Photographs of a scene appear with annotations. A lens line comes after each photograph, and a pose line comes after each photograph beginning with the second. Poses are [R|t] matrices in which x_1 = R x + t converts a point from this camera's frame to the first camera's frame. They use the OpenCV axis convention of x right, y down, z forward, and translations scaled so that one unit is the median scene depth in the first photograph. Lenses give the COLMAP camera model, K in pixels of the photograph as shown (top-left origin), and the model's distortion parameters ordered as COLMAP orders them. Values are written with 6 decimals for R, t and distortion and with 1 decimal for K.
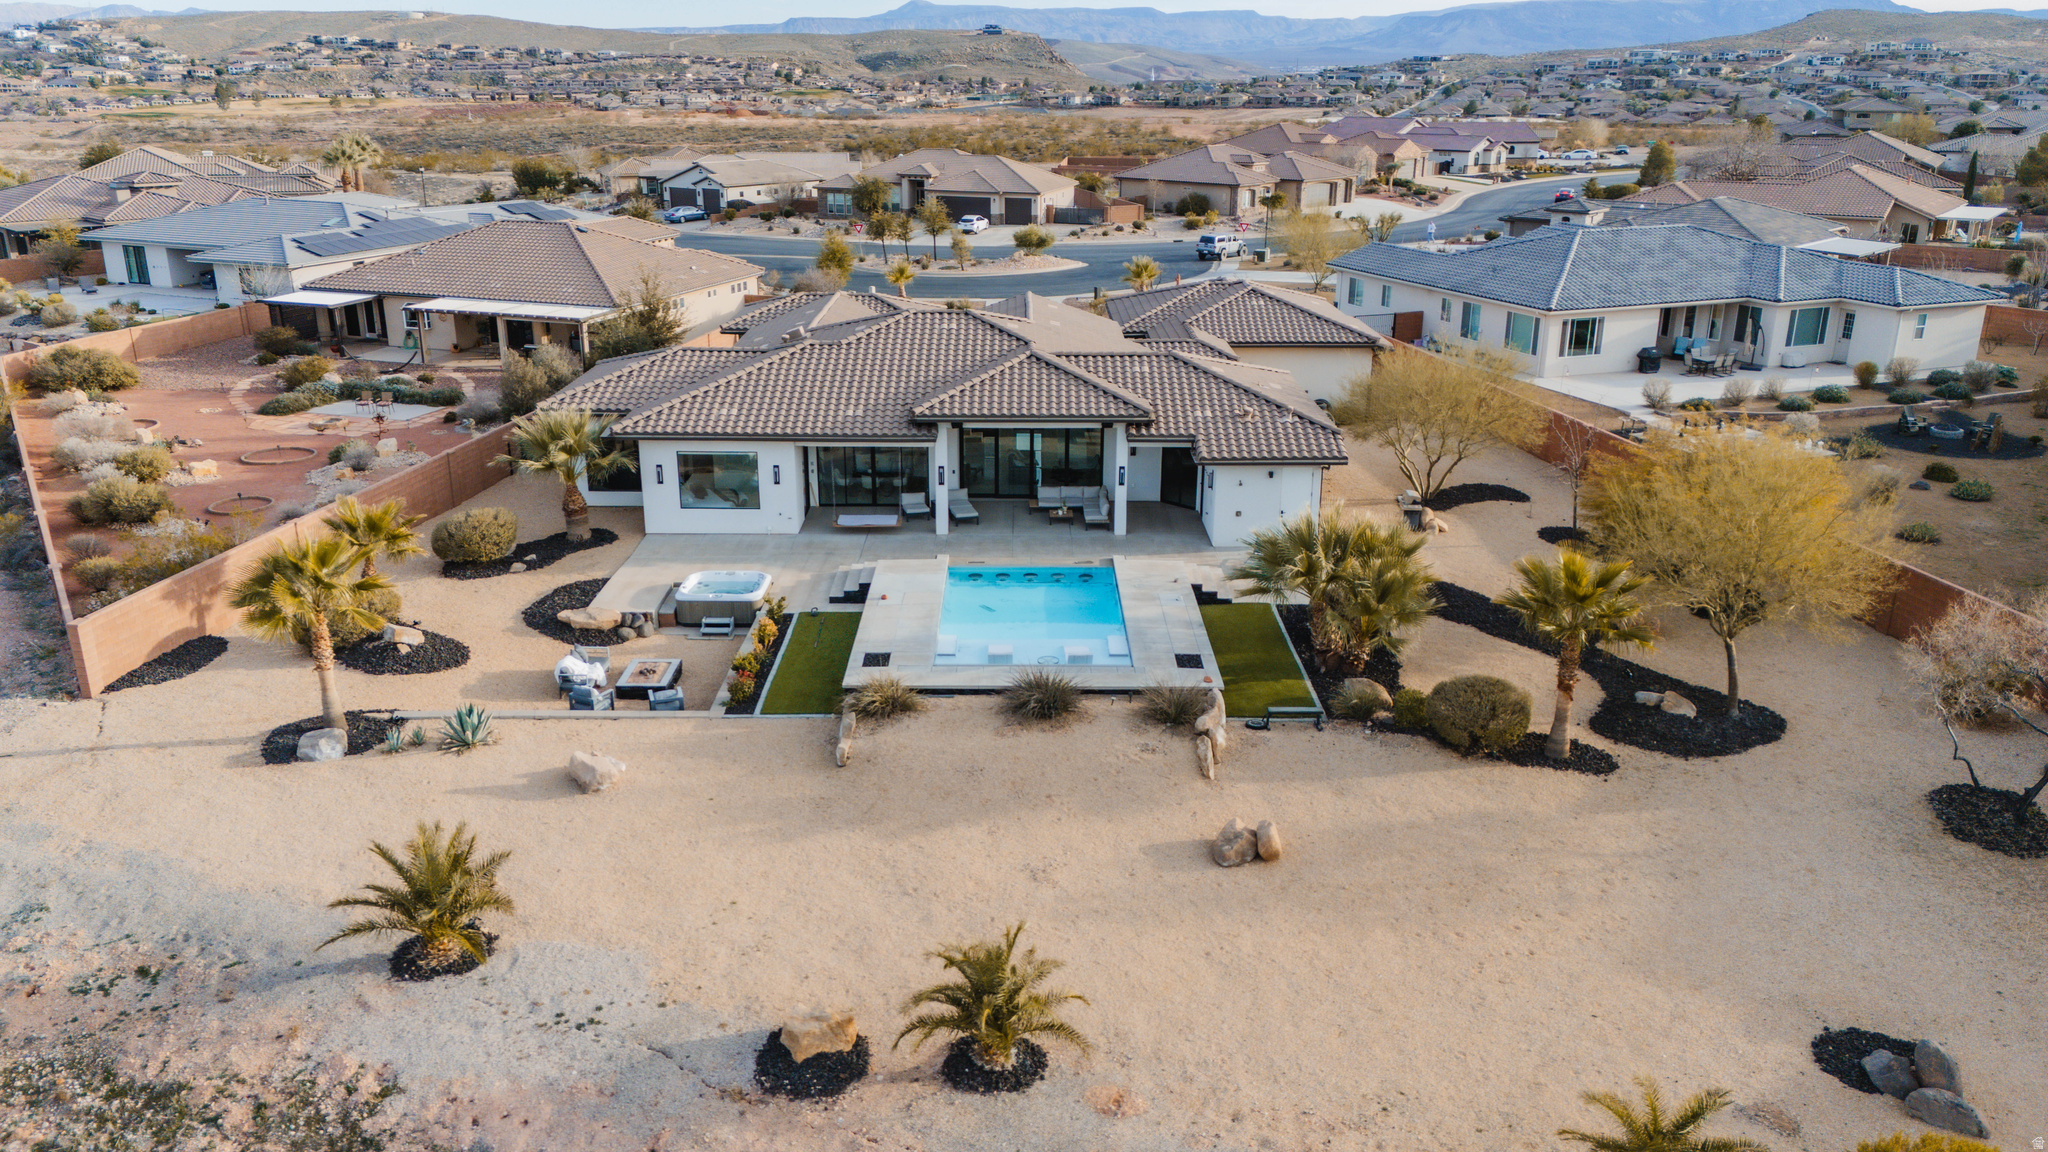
lens RADIAL K [[1507.0, 0, 1023.4], [0, 1507.0, 578.3], [0, 0, 1]] dist [0.078335, -0.067854]
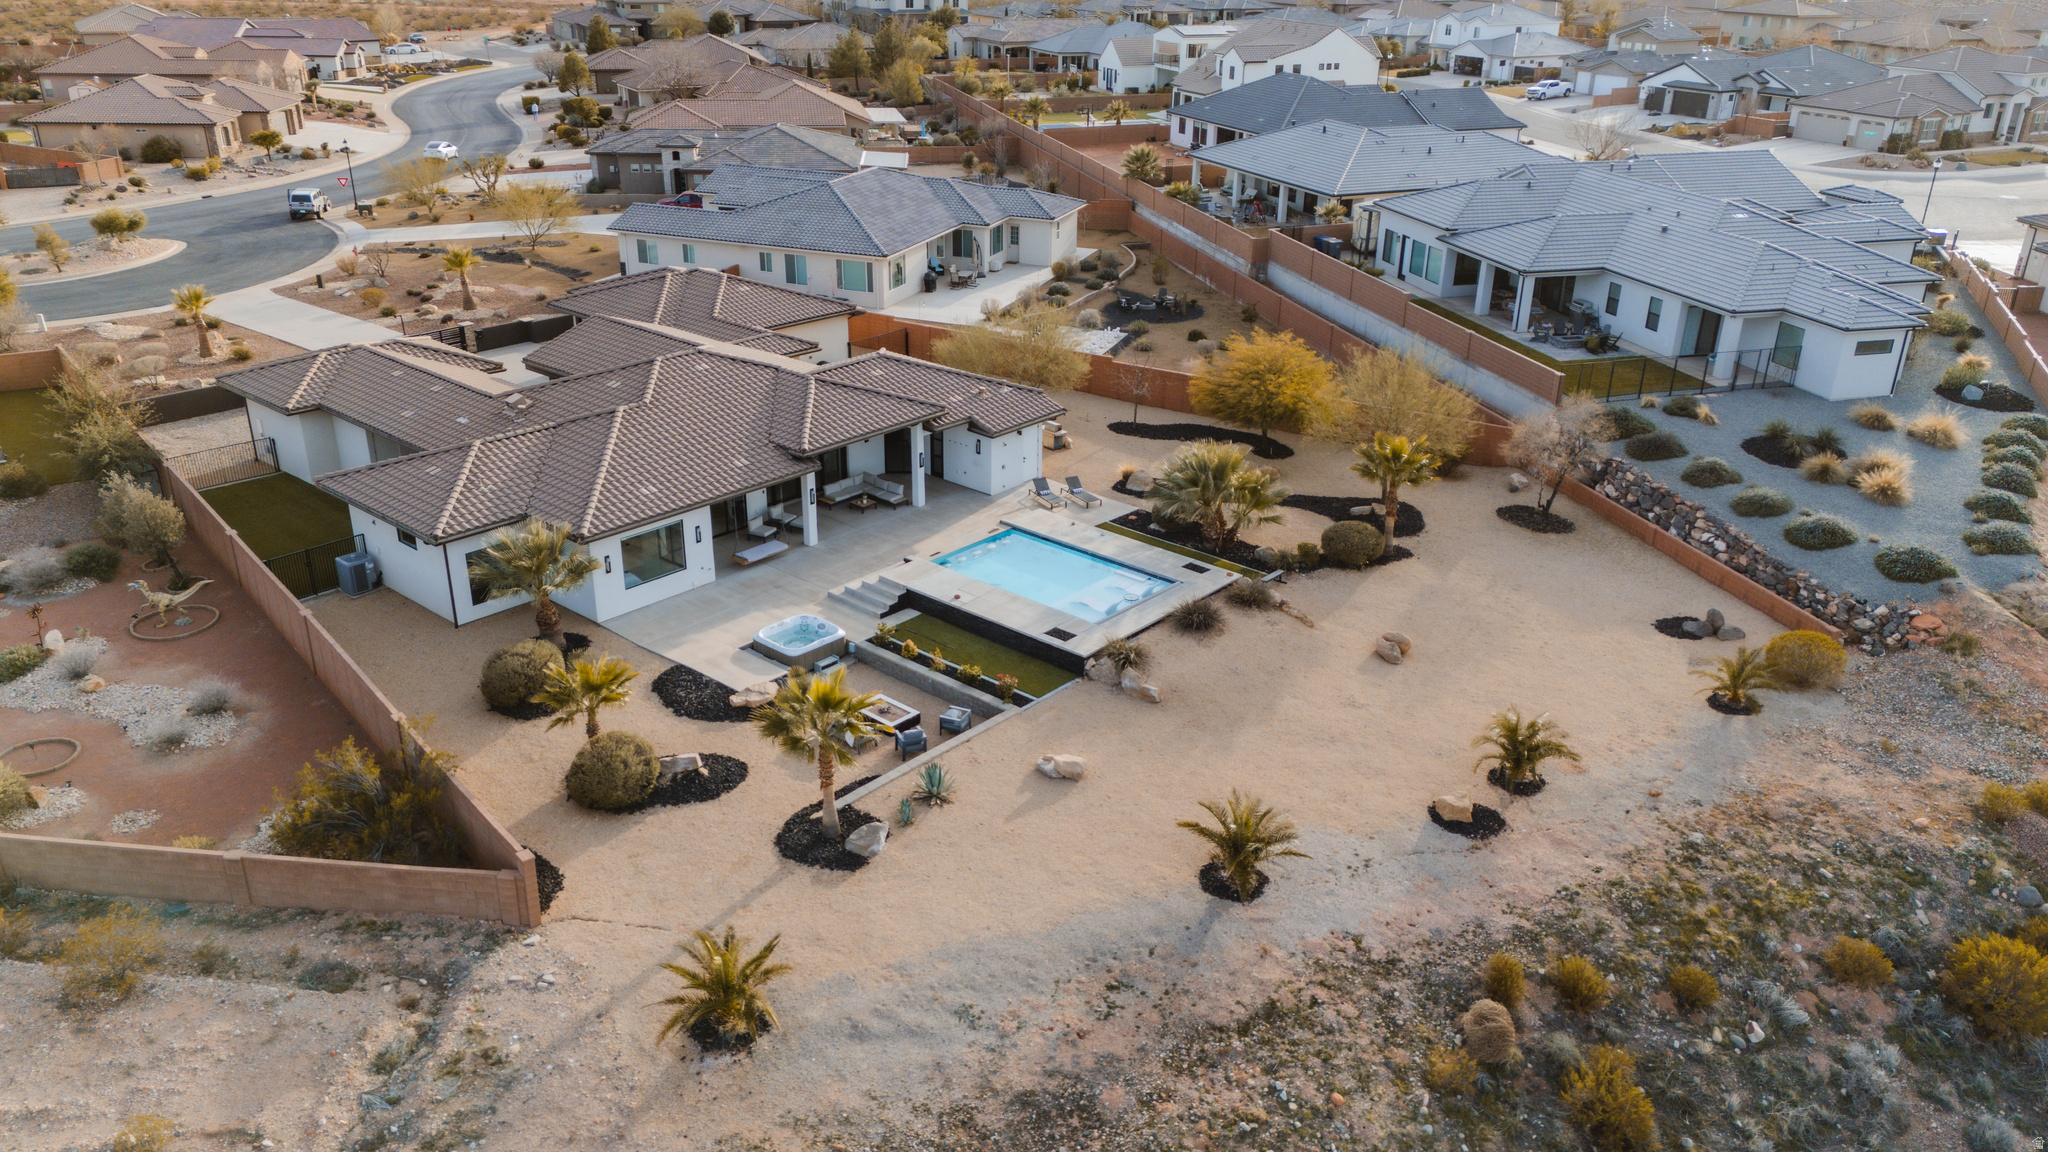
lens RADIAL K [[1507.0, 0, 1023.4], [0, 1507.0, 578.3], [0, 0, 1]] dist [0.078335, -0.067854]
pose [[0.656987, -0.294988, 0.693794, -0.243500], [0.228038, 0.954919, 0.190073, -0.060304], [-0.718586, 0.033336, 0.694638, 0.020623]]
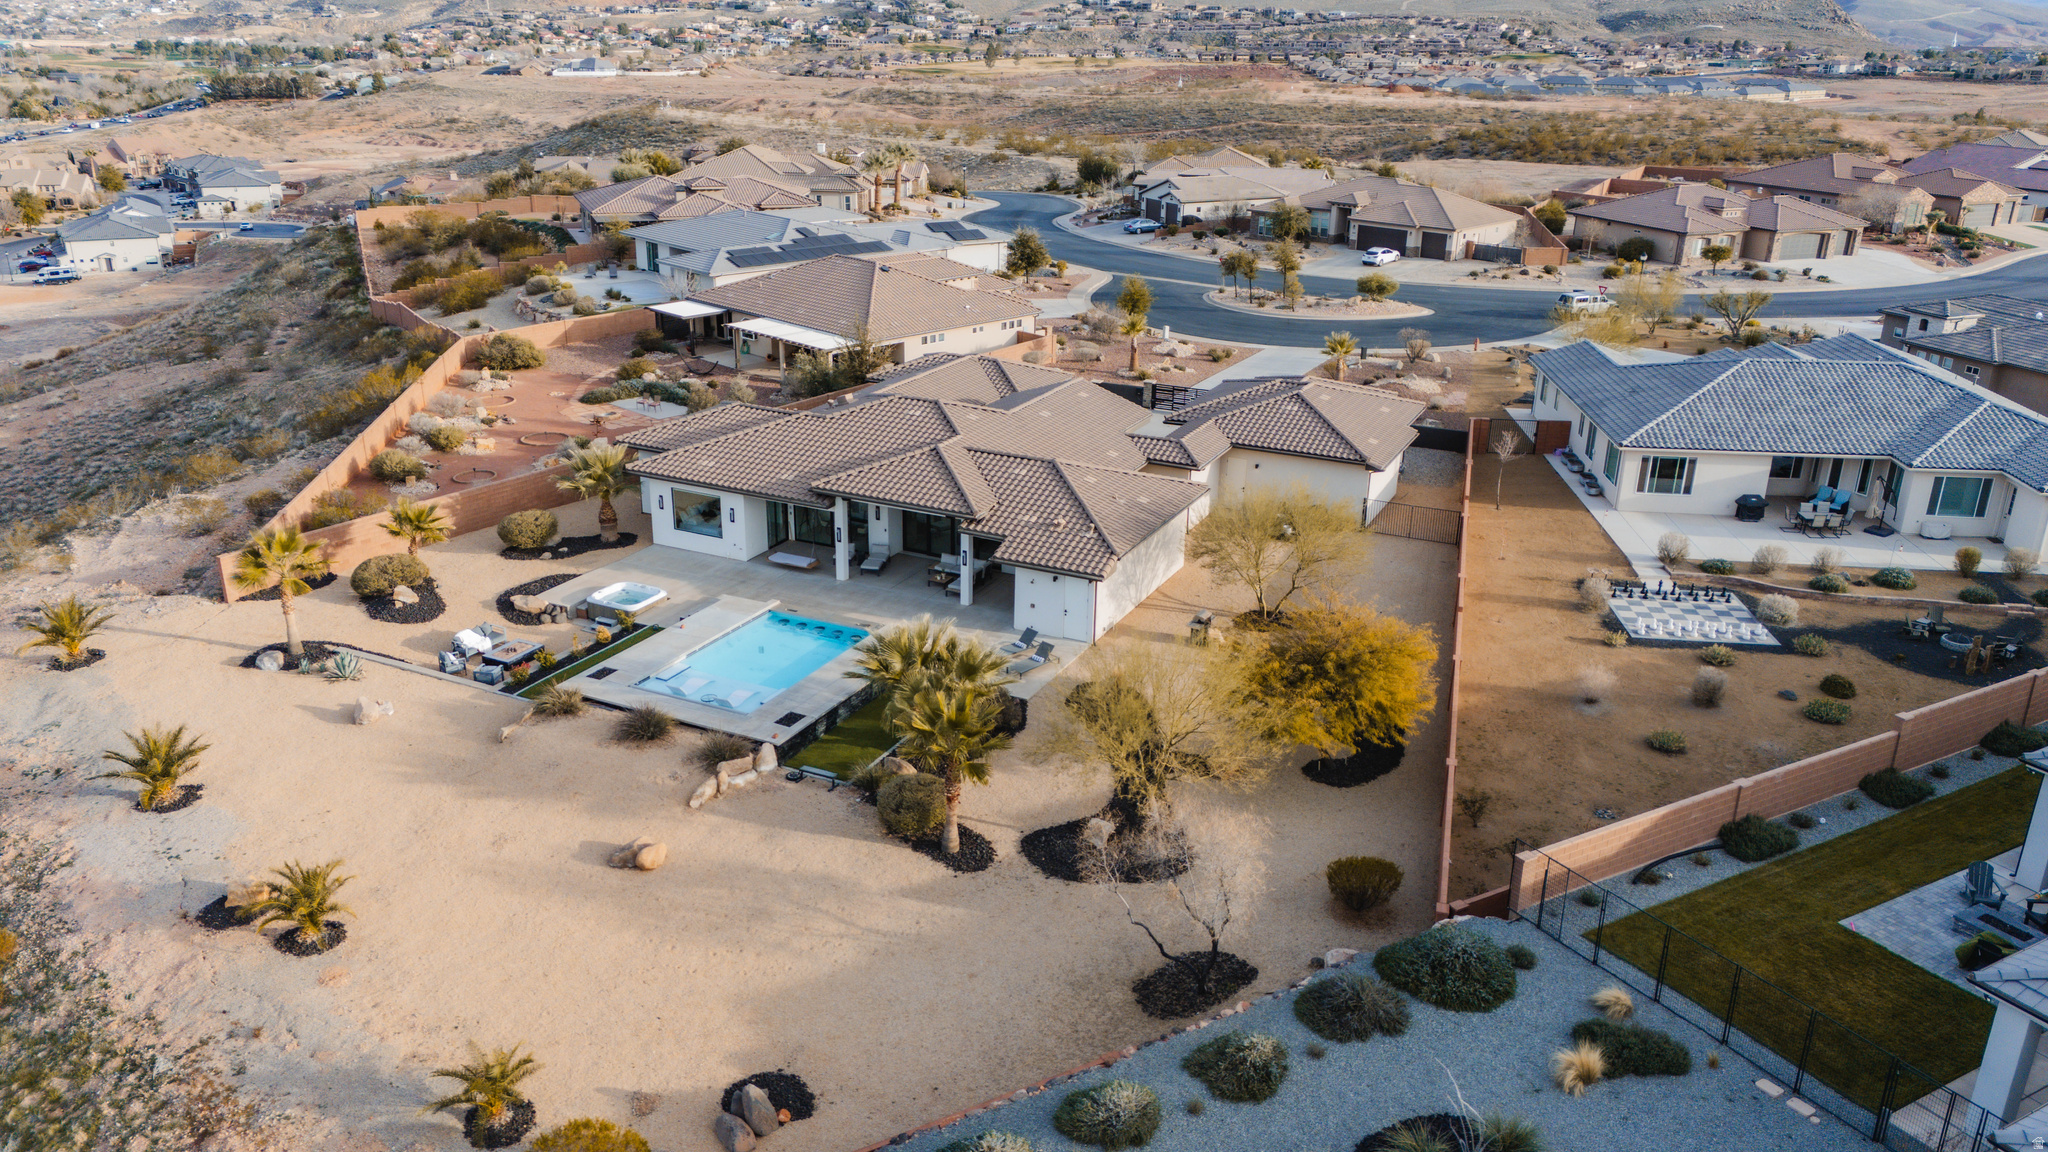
lens RADIAL K [[1507.0, 0, 1023.4], [0, 1507.0, 578.3], [0, 0, 1]] dist [0.078335, -0.067854]
pose [[0.894582, 0.165810, -0.415007, 0.191584], [-0.154063, 0.986121, 0.061894, -0.041980], [0.419510, 0.008568, 0.907710, -0.025520]]
